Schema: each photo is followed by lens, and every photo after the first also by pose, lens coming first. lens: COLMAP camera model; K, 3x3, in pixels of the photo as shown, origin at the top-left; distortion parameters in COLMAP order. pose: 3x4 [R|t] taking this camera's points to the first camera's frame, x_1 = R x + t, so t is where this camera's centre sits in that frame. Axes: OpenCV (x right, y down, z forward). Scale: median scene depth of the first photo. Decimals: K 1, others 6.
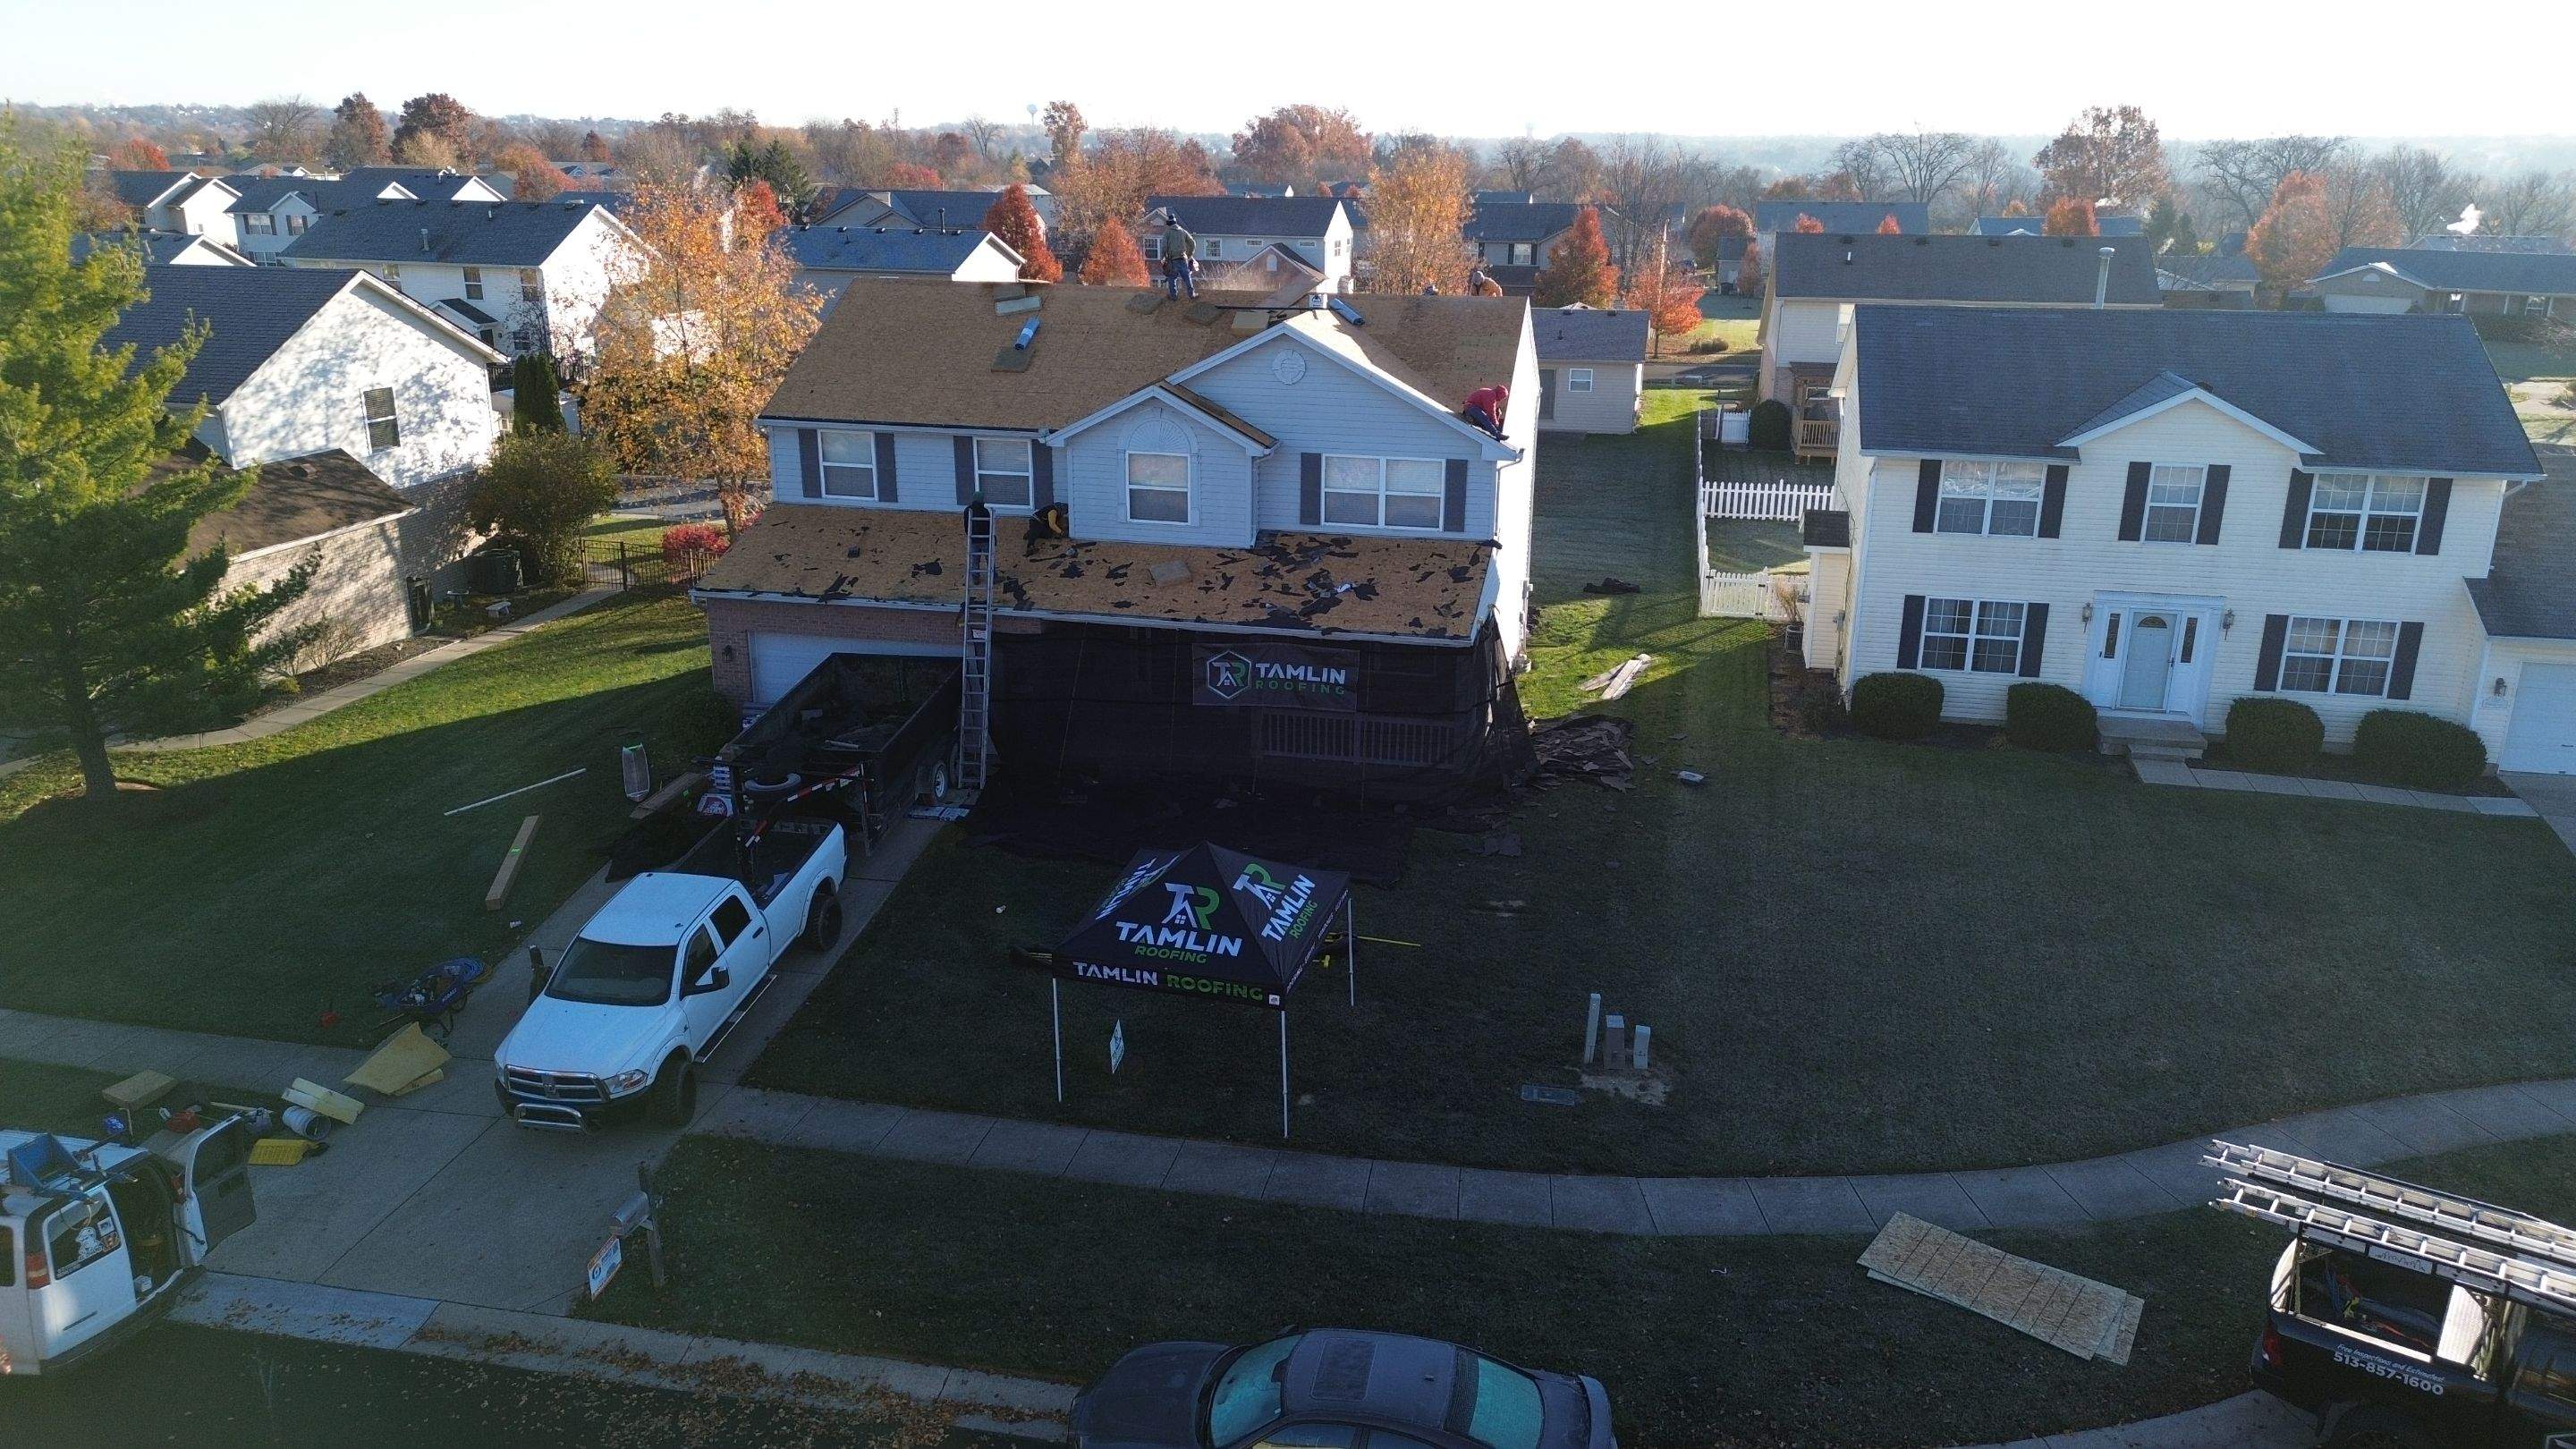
lens RADIAL K [[1811.2, 0, 1293.4], [0, 1811.2, 708.0], [0, 0, 1]] dist [0.082352, -0.084318]
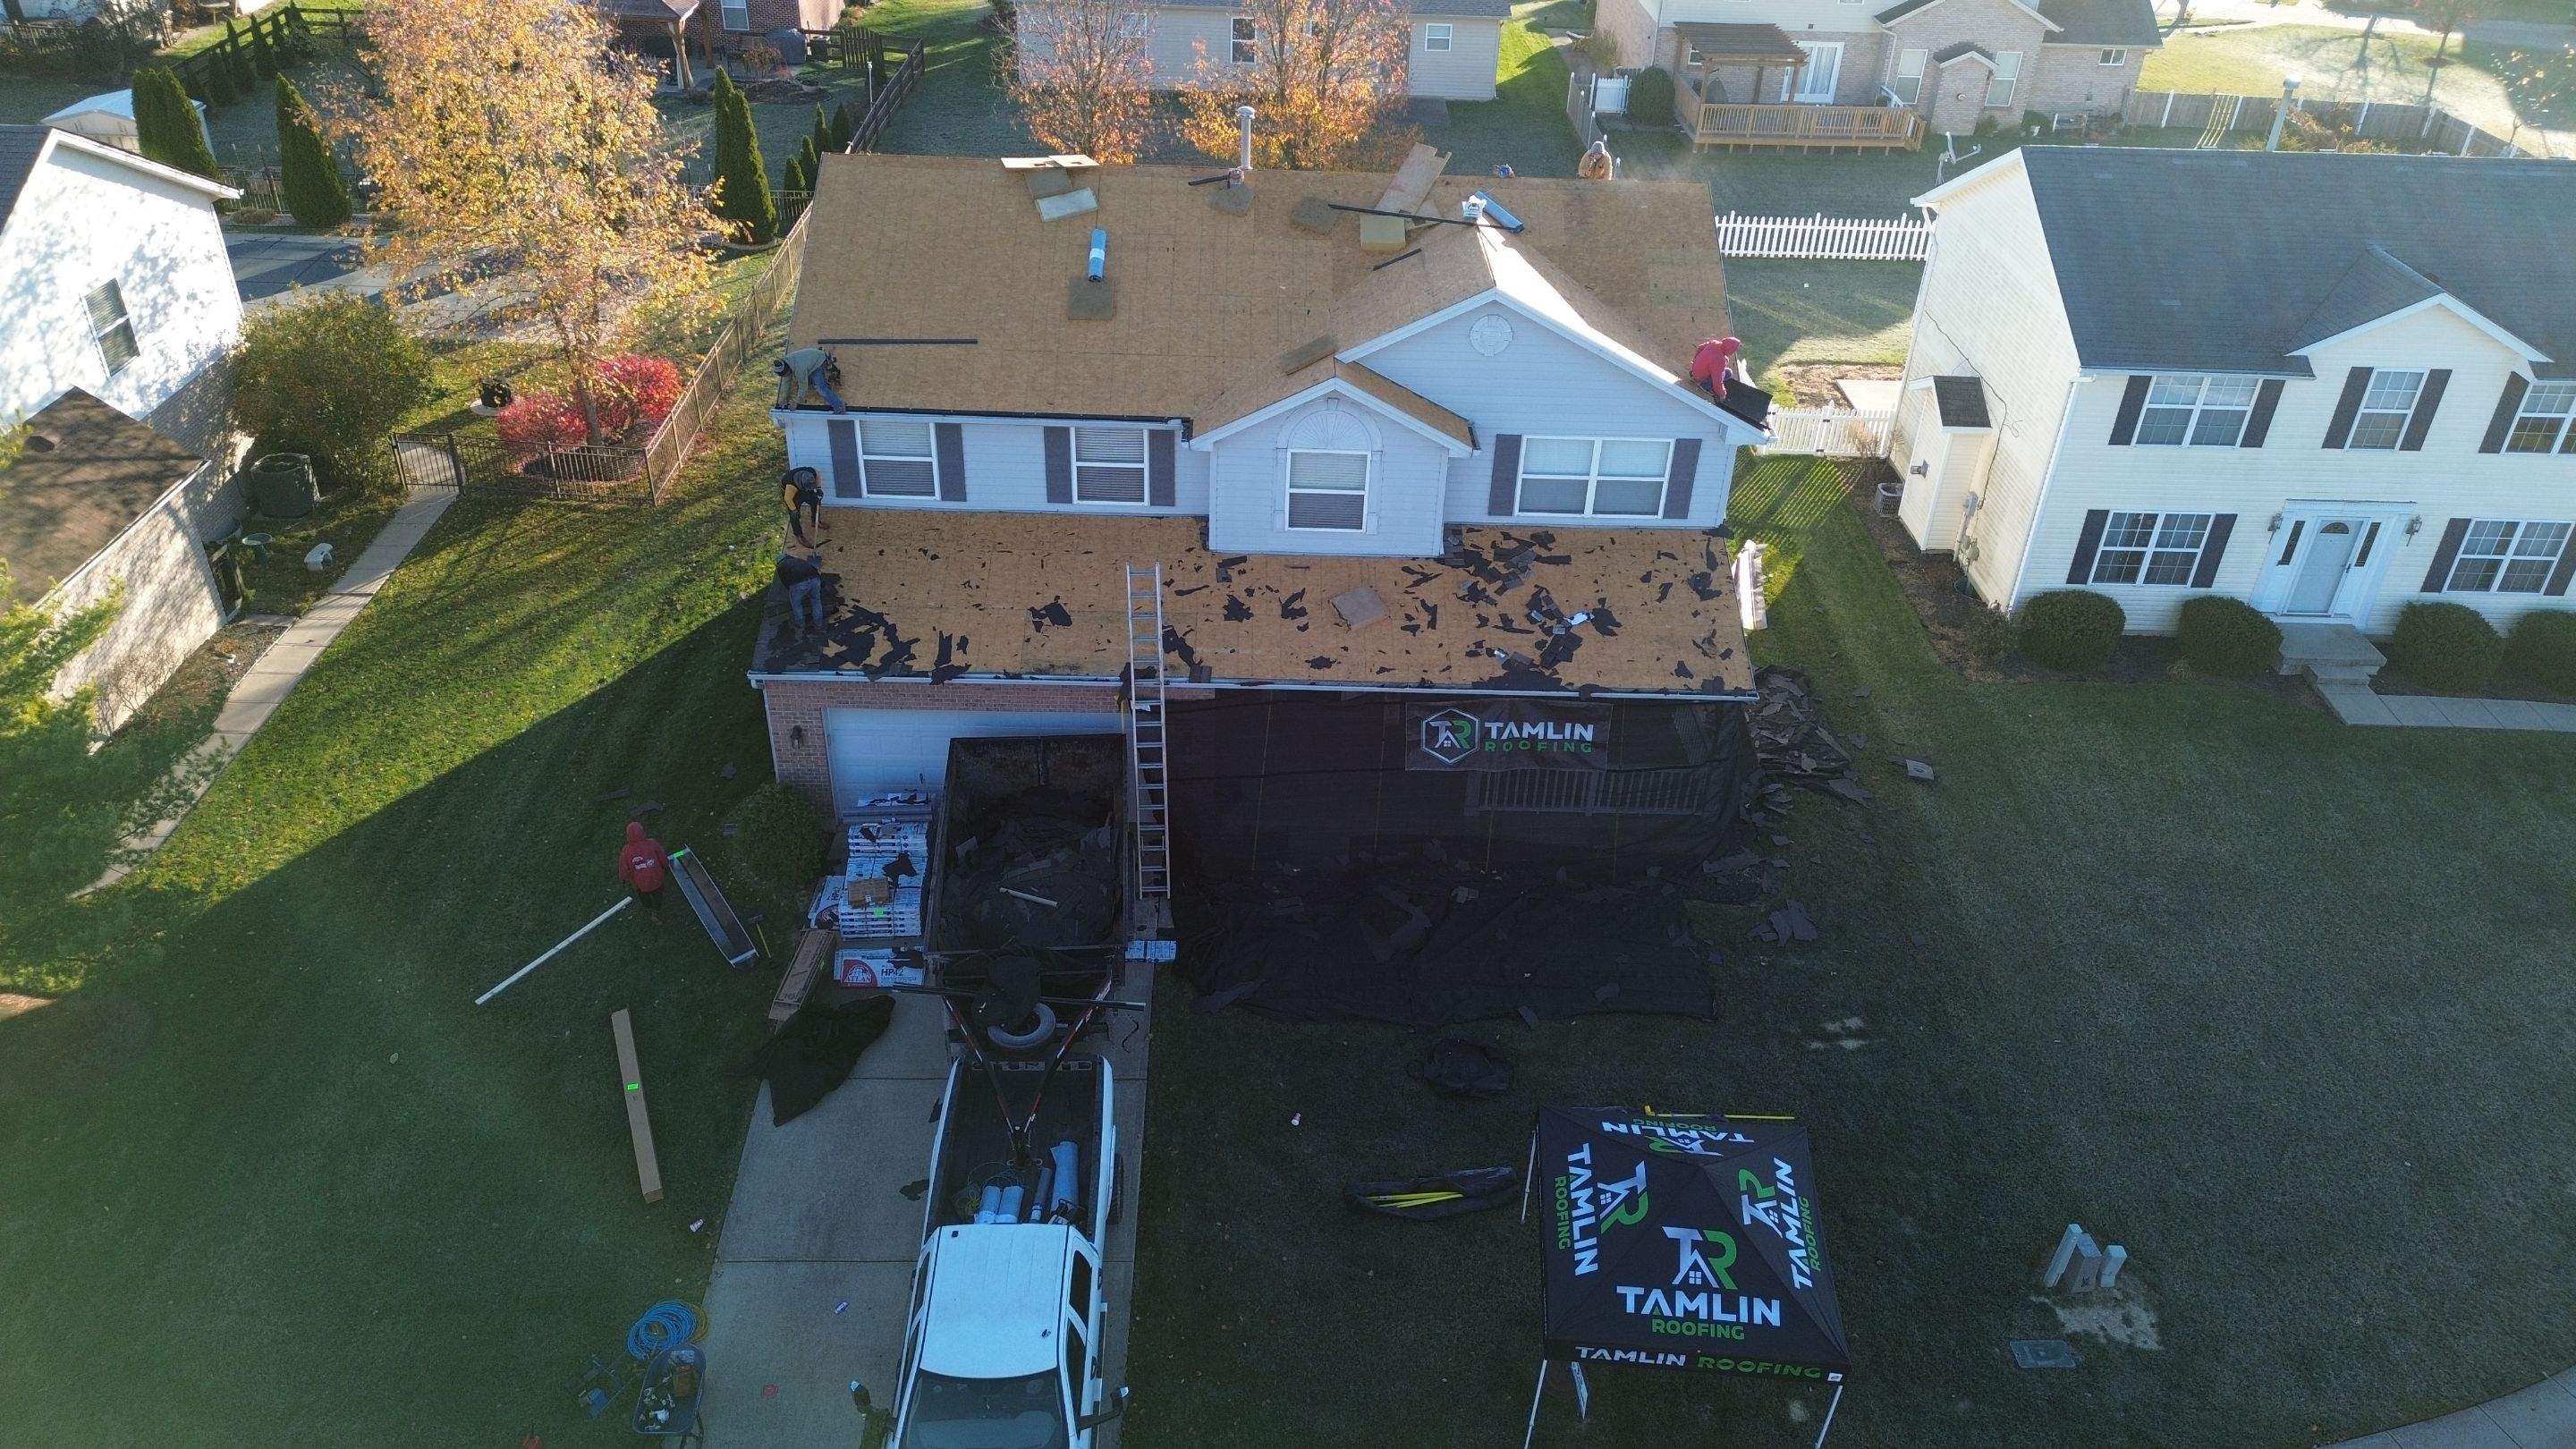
lens RADIAL K [[1811.2, 0, 1295.9], [0, 1811.2, 711.6], [0, 0, 1]] dist [0.082352, -0.084318]
pose [[0.974472, -0.097716, 0.202127, -0.252060], [0.039062, 0.960374, 0.275962, -0.241906], [-0.221084, -0.261022, 0.939675, 0.215577]]
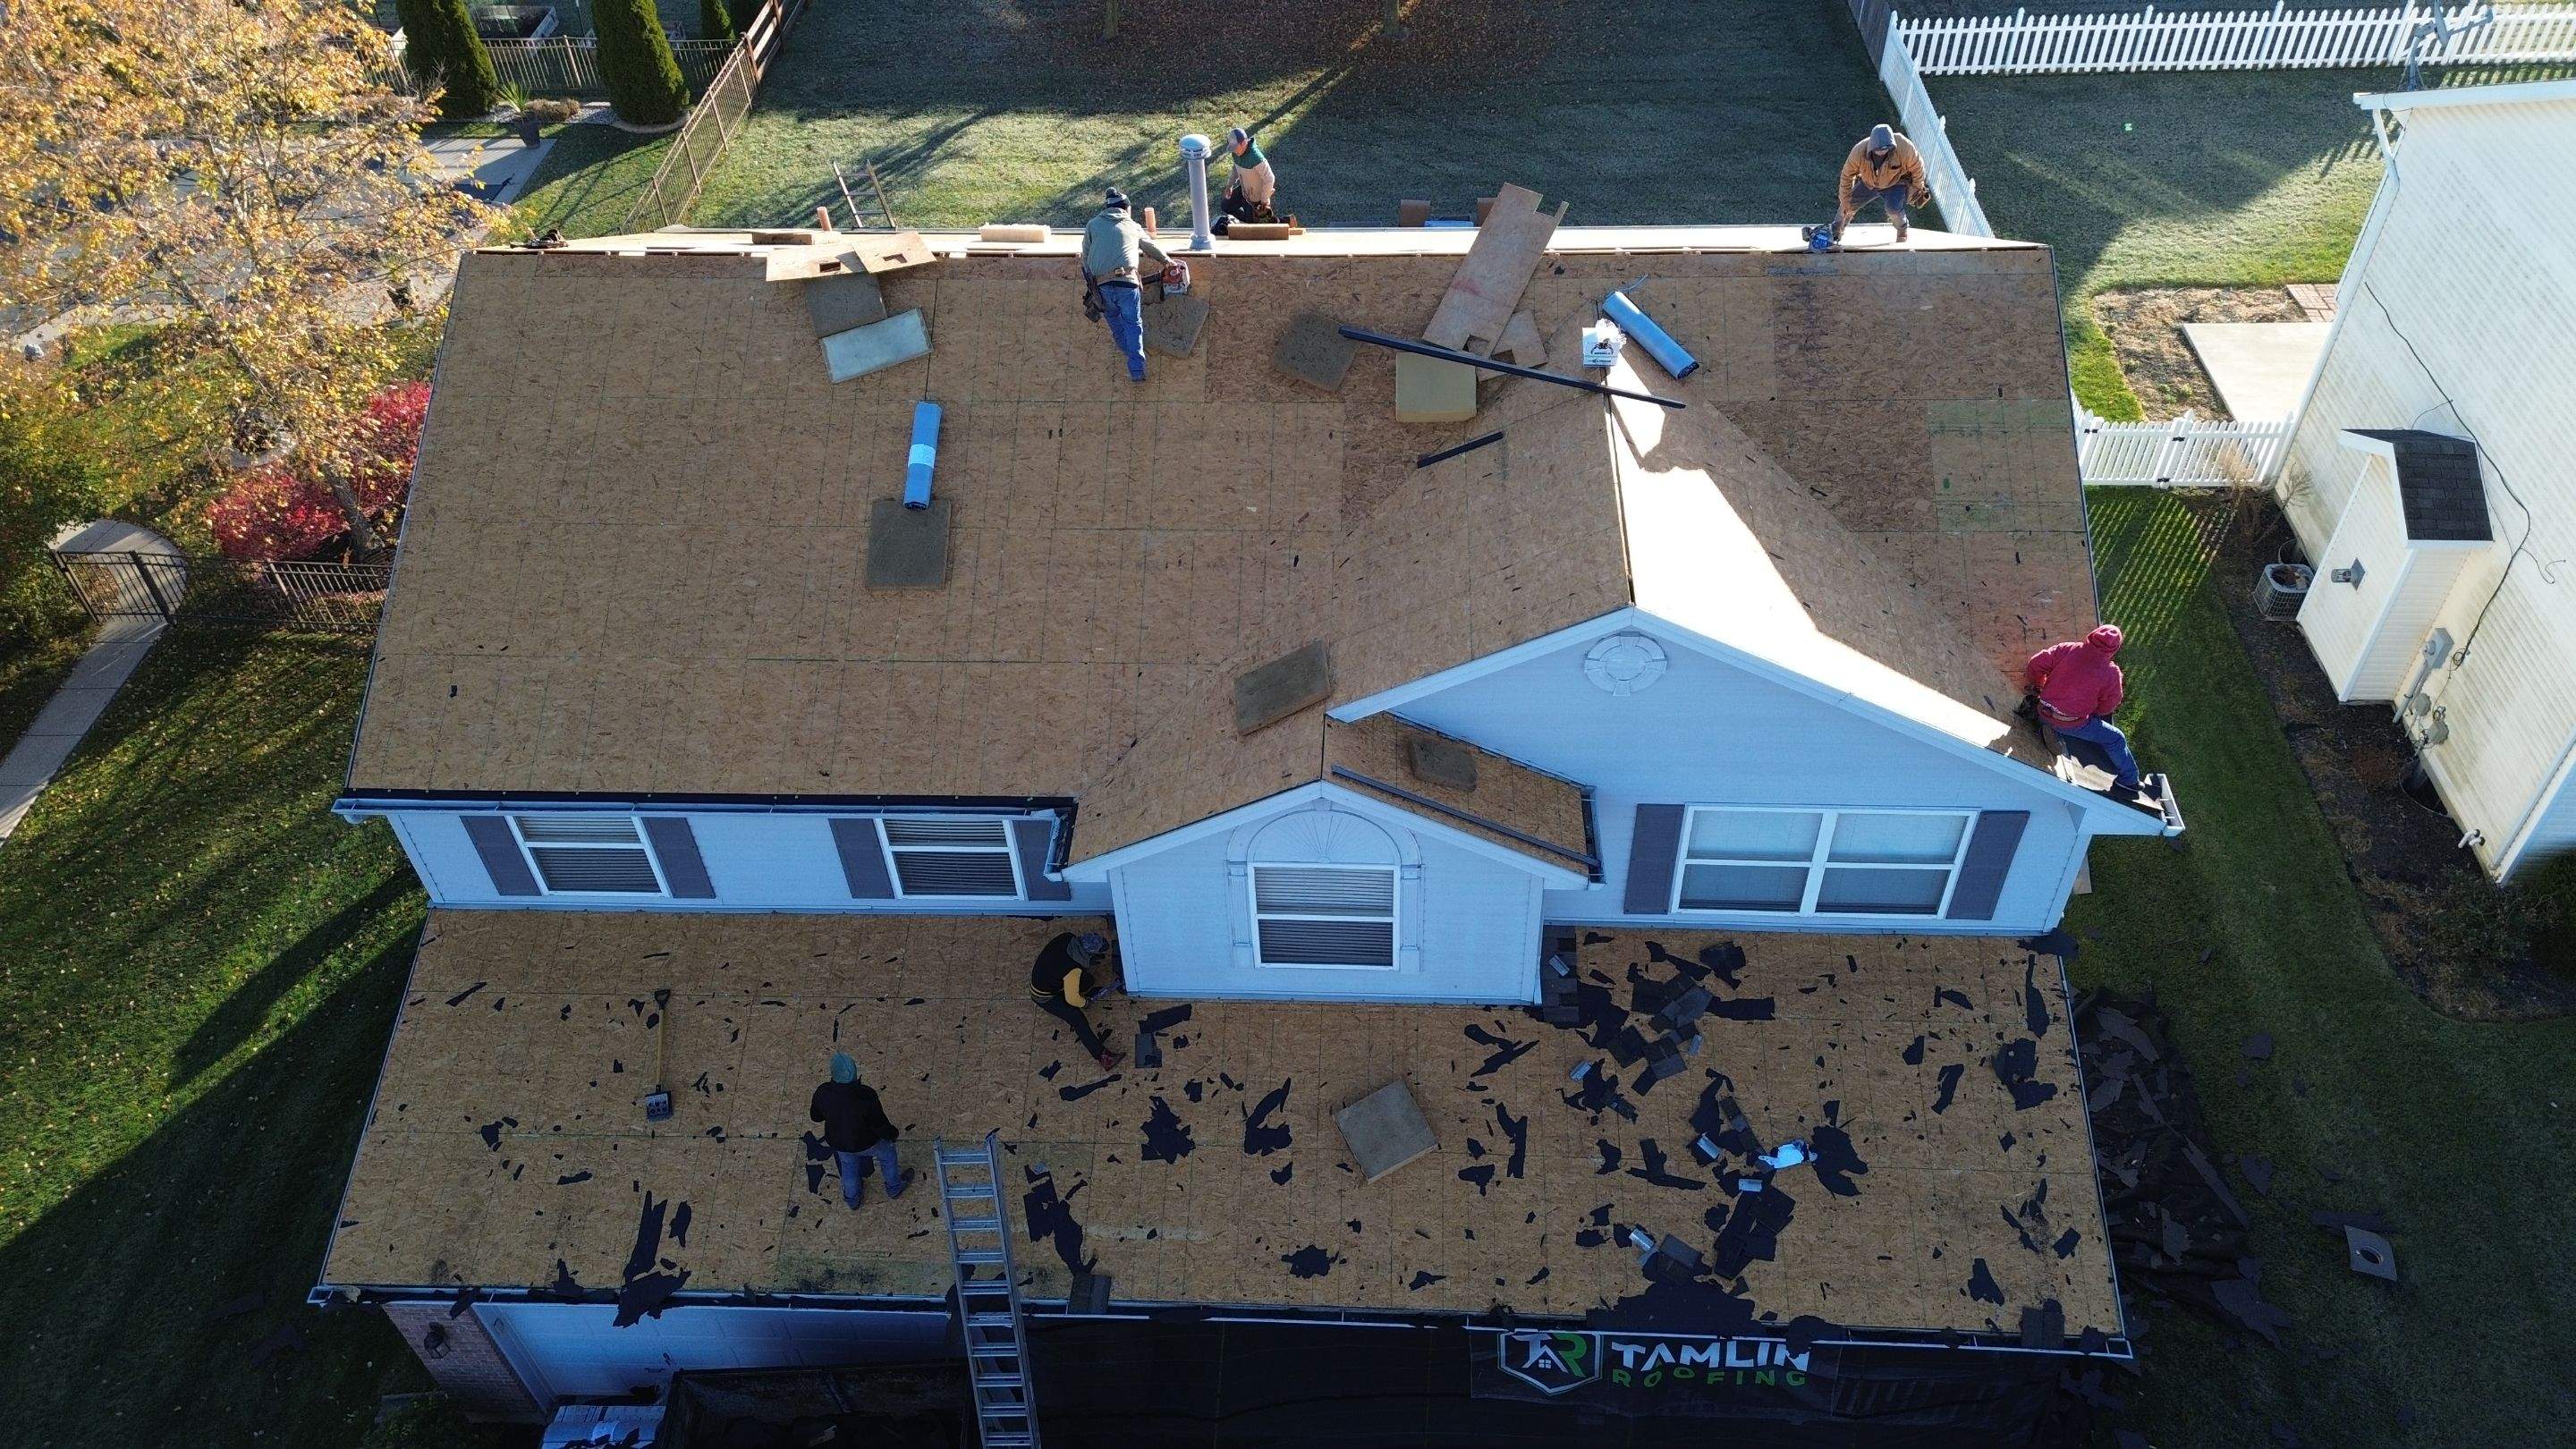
lens RADIAL K [[1811.2, 0, 1289.3], [0, 1811.2, 712.5], [0, 0, 1]] dist [0.082352, -0.084318]
pose [[0.987107, -0.136539, 0.083522, -0.110127], [0.085880, 0.892155, 0.443491, -0.353303], [-0.135069, -0.430600, 0.892379, 0.606414]]
